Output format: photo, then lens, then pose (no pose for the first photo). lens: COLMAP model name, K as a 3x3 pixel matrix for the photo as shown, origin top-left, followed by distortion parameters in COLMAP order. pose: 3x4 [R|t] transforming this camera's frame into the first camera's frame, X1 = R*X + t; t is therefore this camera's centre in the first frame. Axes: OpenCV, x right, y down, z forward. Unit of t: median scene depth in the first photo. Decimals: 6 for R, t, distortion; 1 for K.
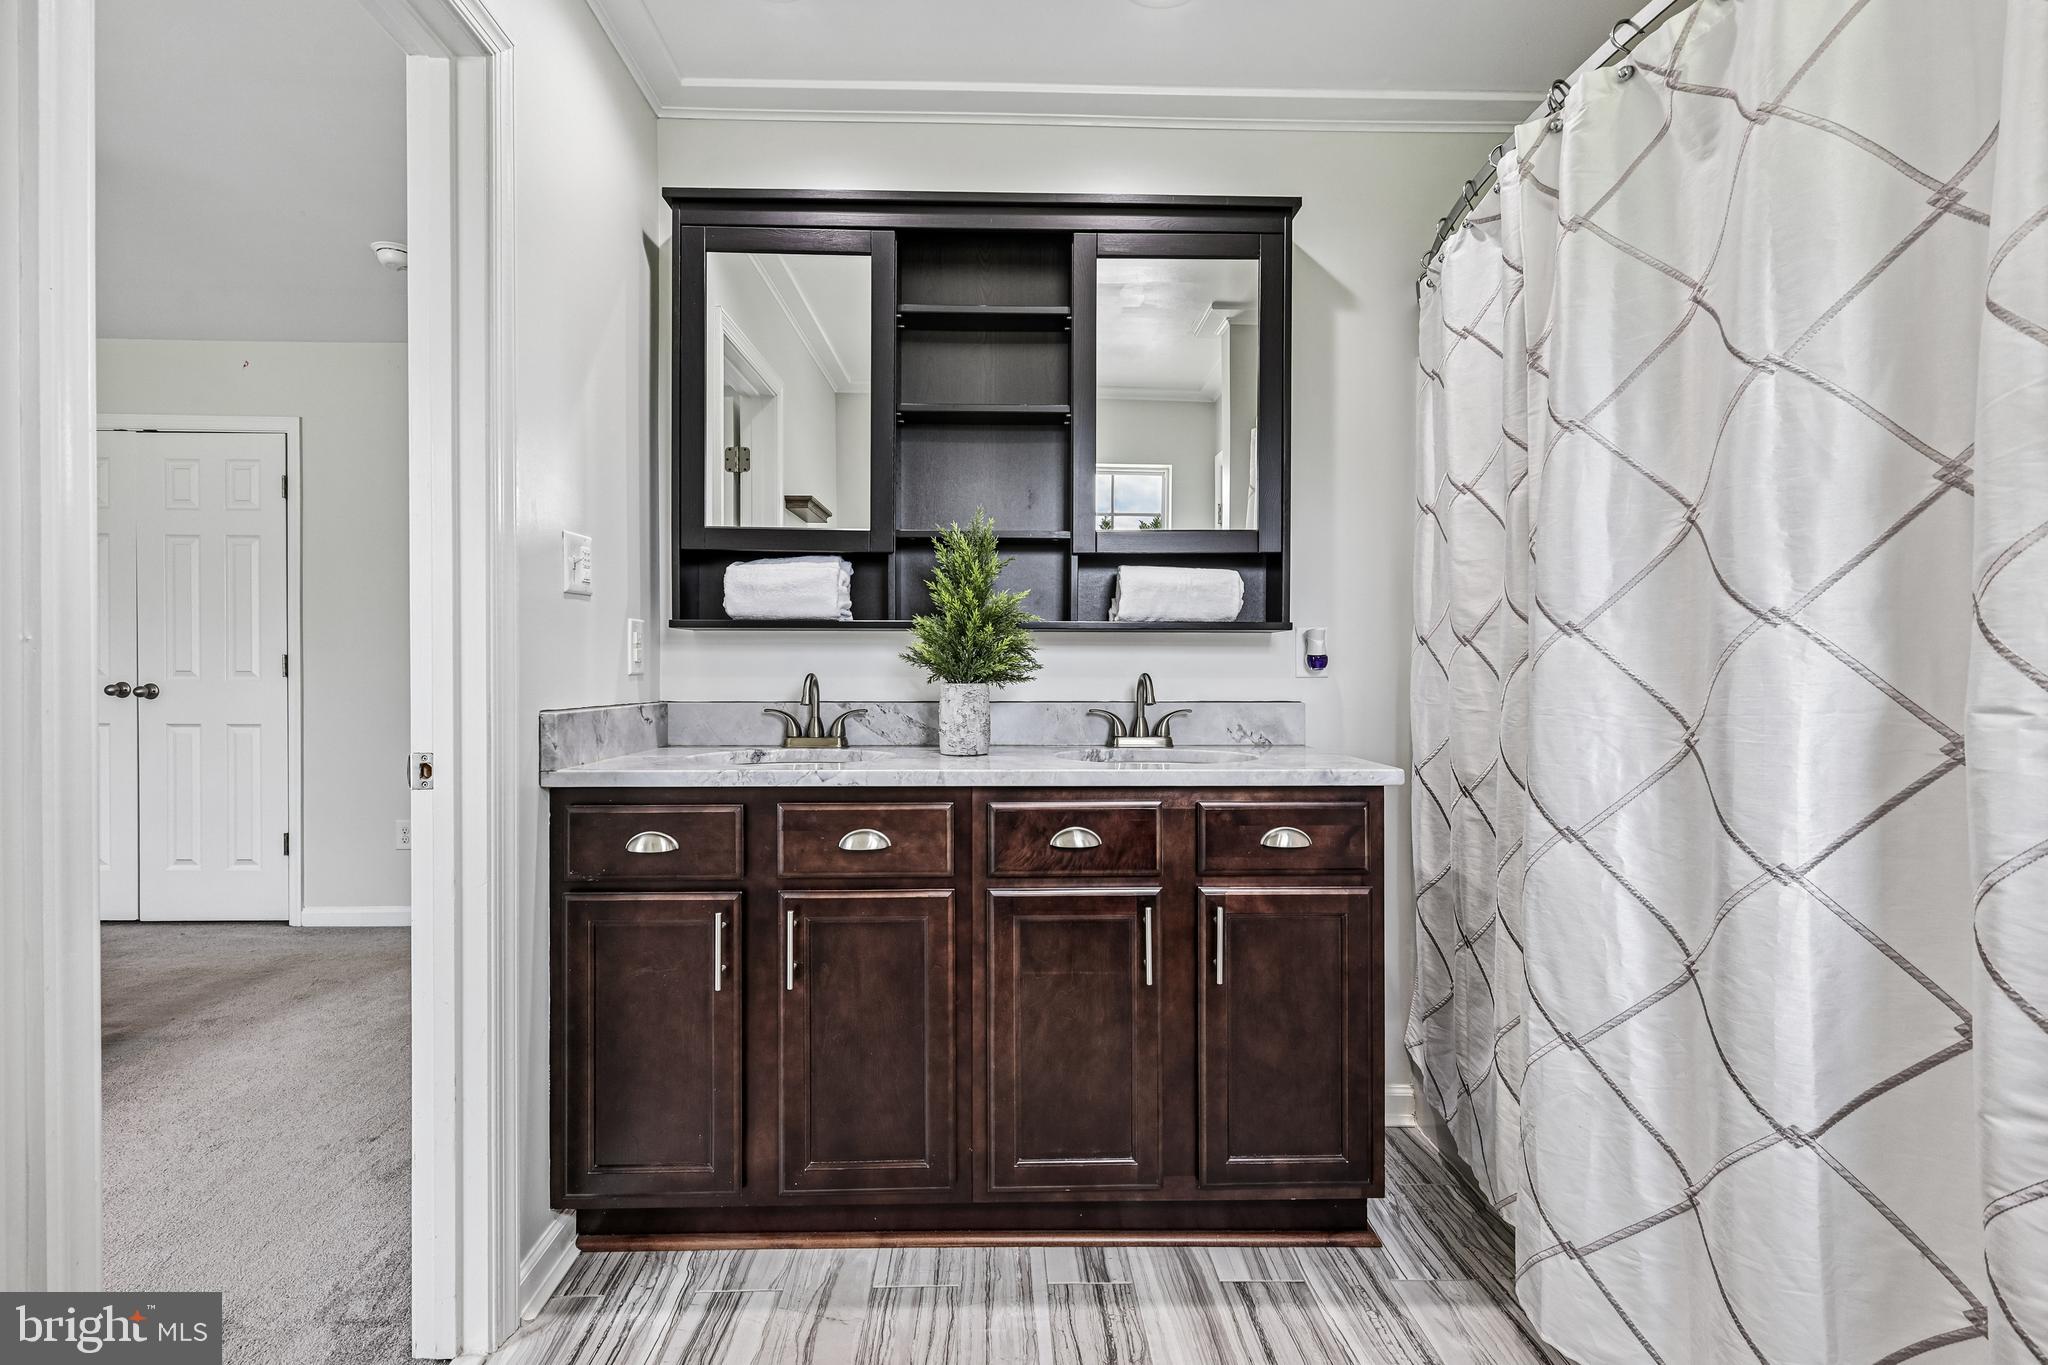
lens RADIAL K [[890.6, 0, 1026.0], [0, 890.6, 676.8], [0, 0, 1]] dist [0.000455, 0.000942]
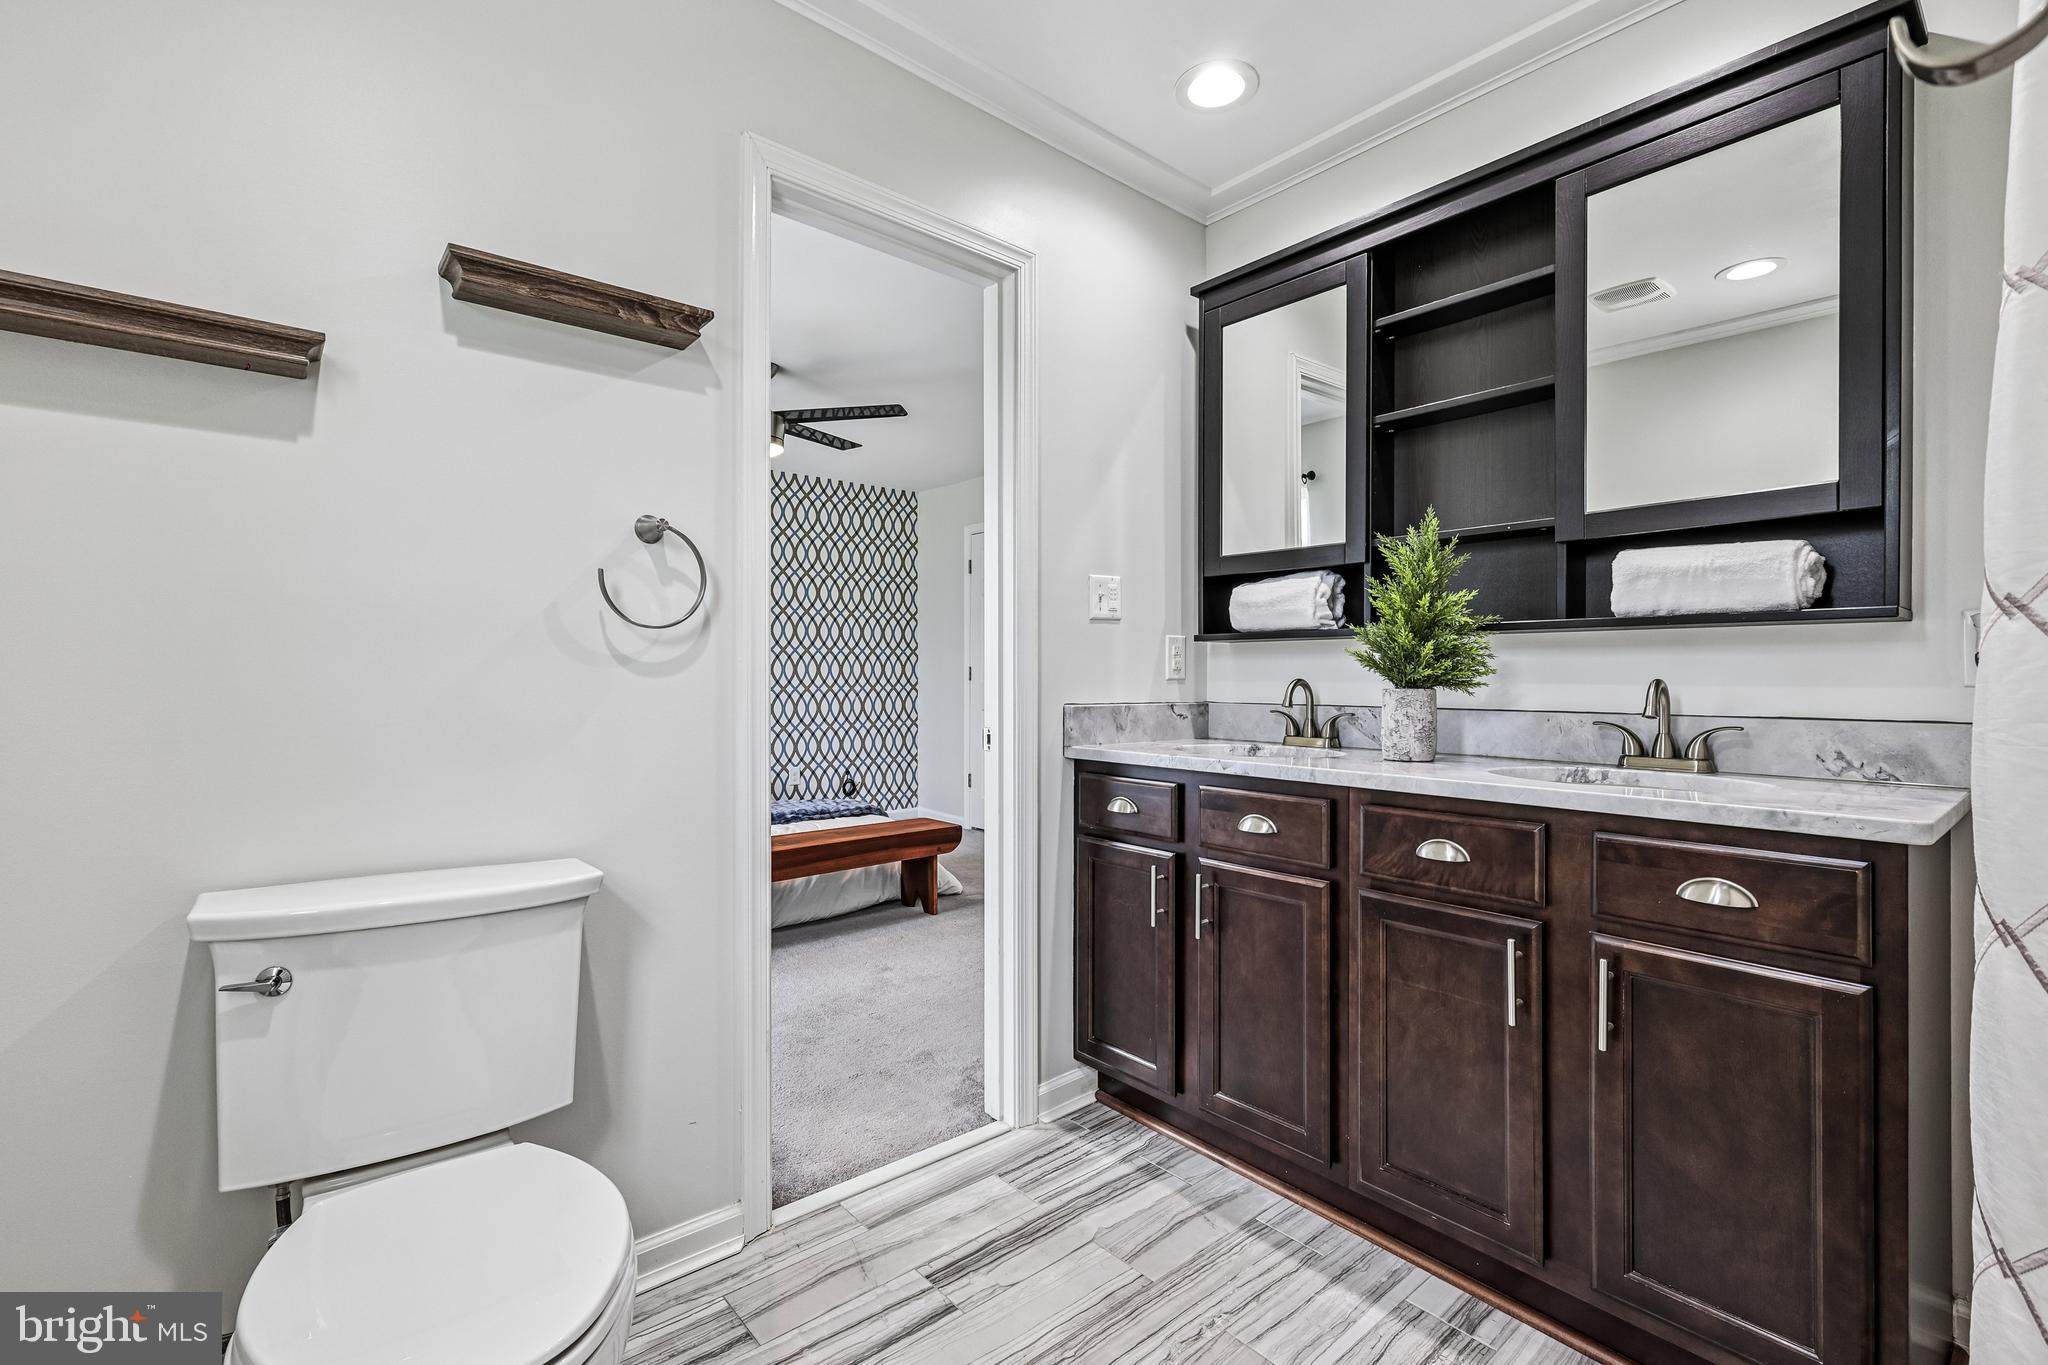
lens RADIAL K [[890.6, 0, 1015.7], [0, 890.6, 676.4], [0, 0, 1]] dist [0.000455, 0.000942]
pose [[0.625898, -0.000026, -0.779905, 0.487080], [-0.007397, 0.999955, -0.005969, 0.003281], [0.779870, 0.009506, 0.625870, 0.041978]]
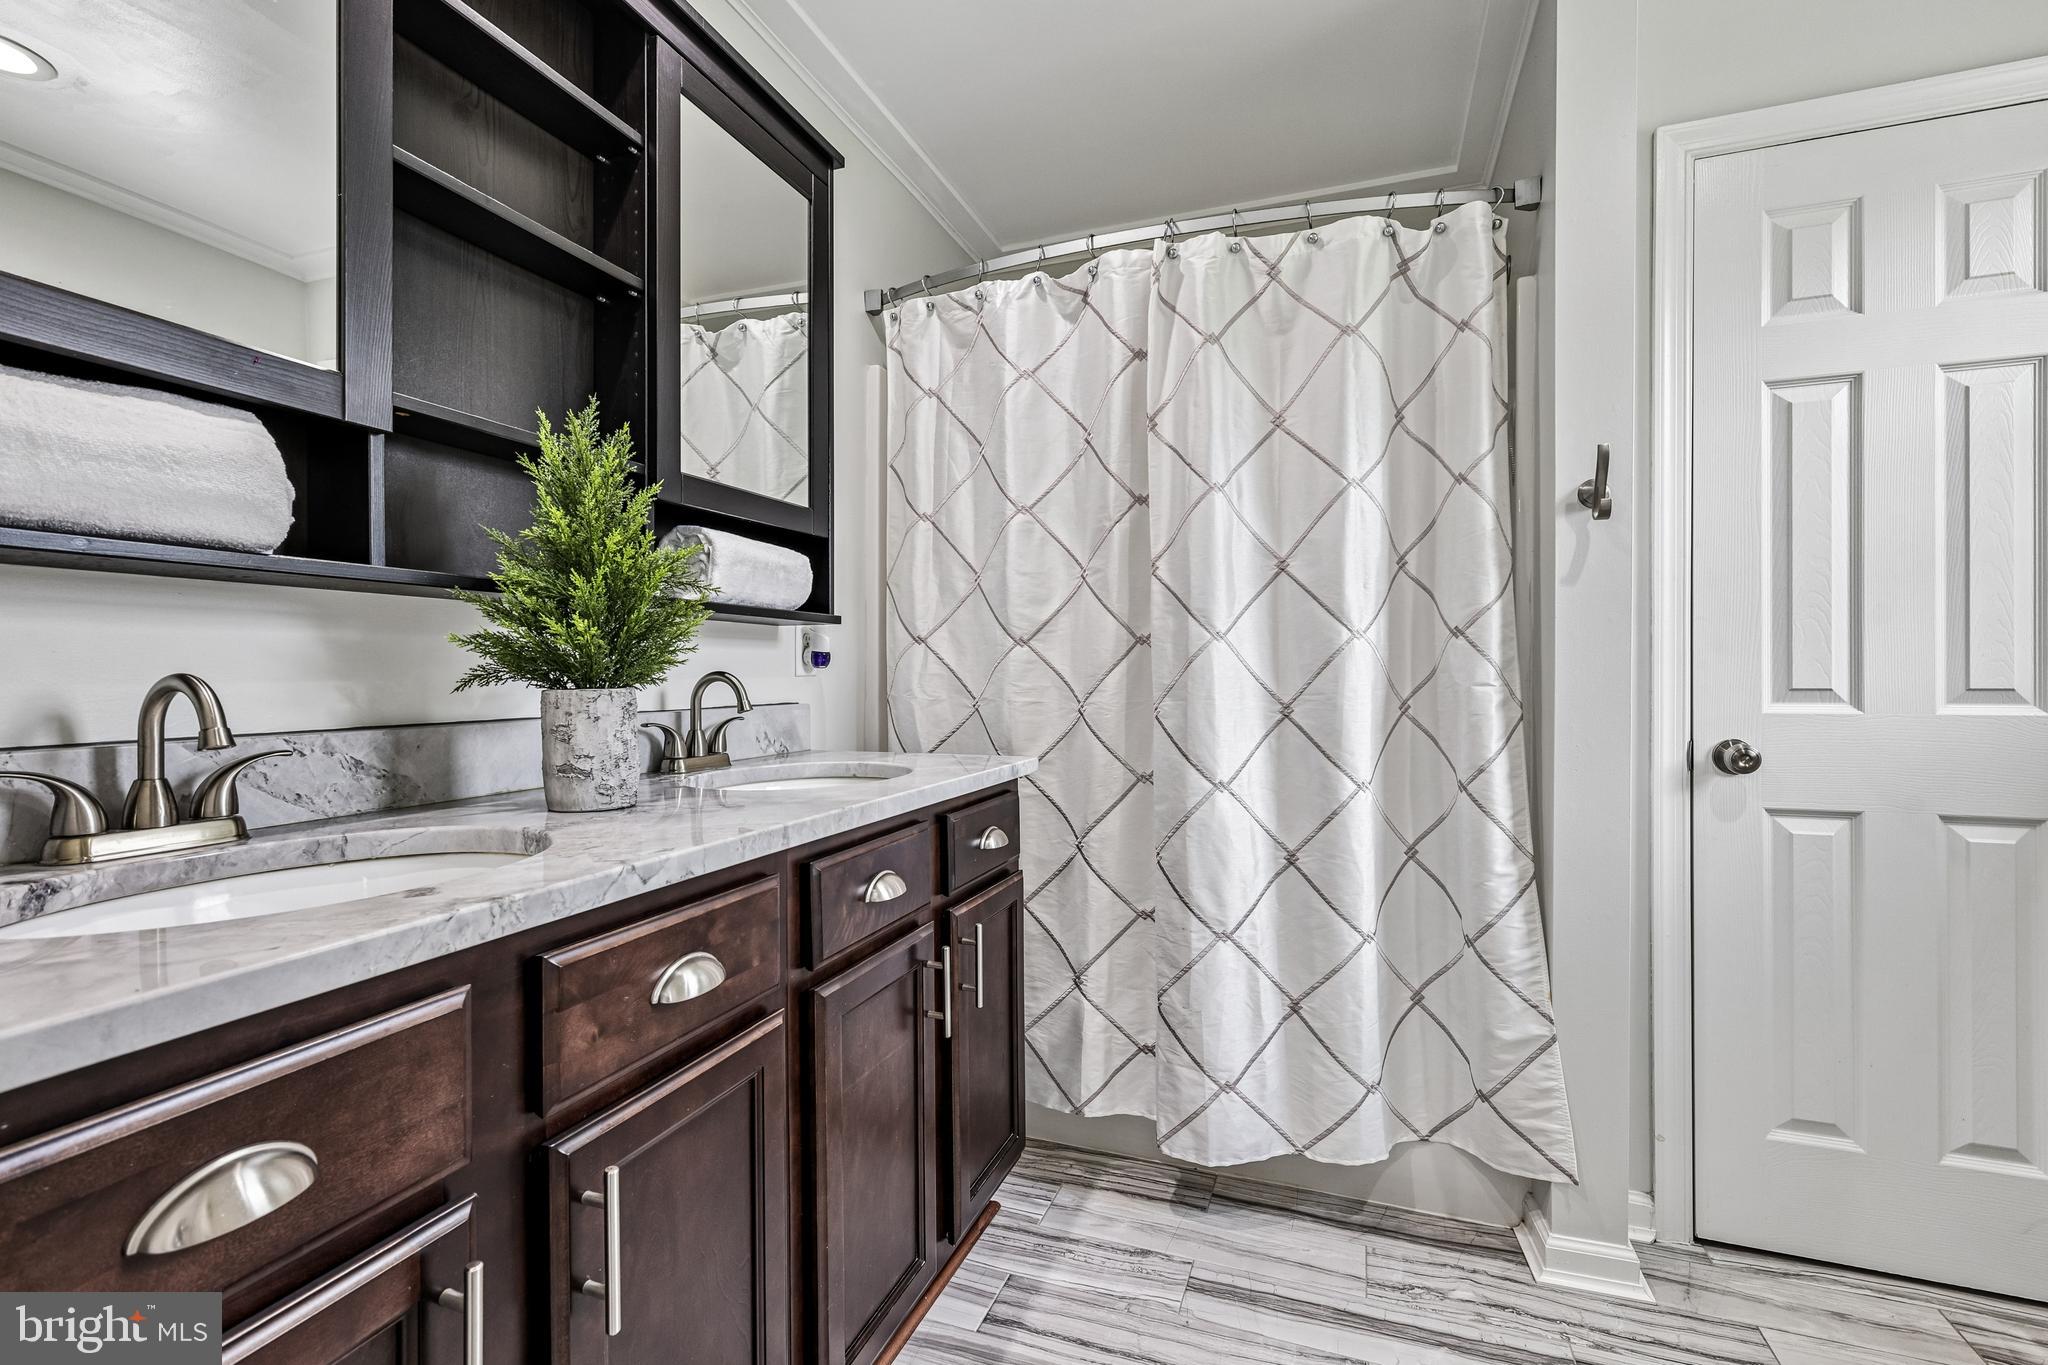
lens RADIAL K [[890.6, 0, 1017.6], [0, 890.6, 684.9], [0, 0, 1]] dist [0.000455, 0.000942]
pose [[0.375847, -0.013814, 0.926579, -0.576959], [0.011241, 0.999883, 0.010347, 0.002820], [-0.926614, 0.006527, 0.375959, 0.579704]]
